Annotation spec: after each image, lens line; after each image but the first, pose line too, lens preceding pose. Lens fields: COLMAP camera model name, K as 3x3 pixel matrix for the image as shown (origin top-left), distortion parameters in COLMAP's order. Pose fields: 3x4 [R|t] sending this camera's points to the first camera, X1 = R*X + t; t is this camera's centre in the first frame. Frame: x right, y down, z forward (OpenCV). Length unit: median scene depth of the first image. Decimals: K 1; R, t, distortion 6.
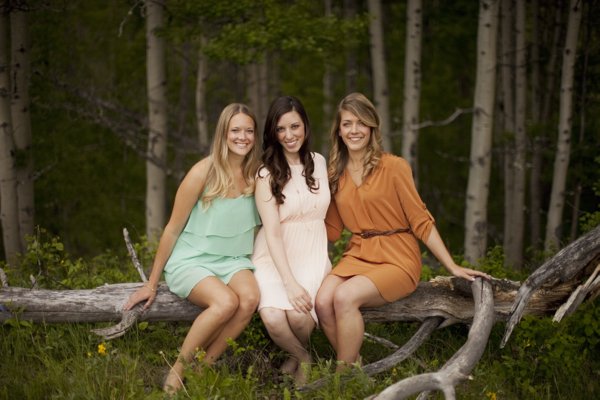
lens RADIAL K [[955.1, 0, 300.0], [0, 955.1, 200.0], [0, 0, 1]] dist [-0.199641, 0.237904]
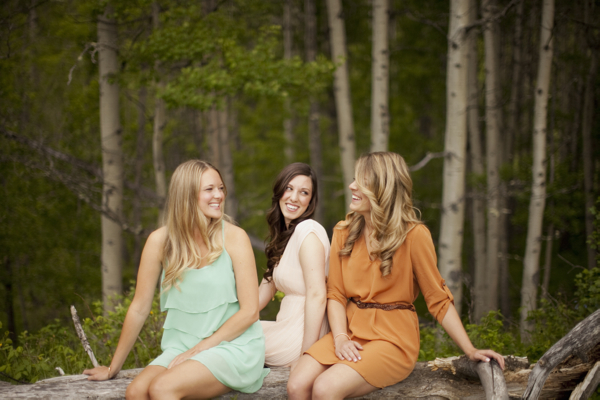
lens RADIAL K [[914.4, 0, 300.1], [0, 914.4, 150.3], [0, 0, 1]] dist [-0.364292, 1.258439]
pose [[0.998550, -0.015013, 0.051691, -0.010778], [0.019570, 0.995856, -0.088809, -0.021975], [-0.050144, 0.089692, 0.994706, 0.104446]]
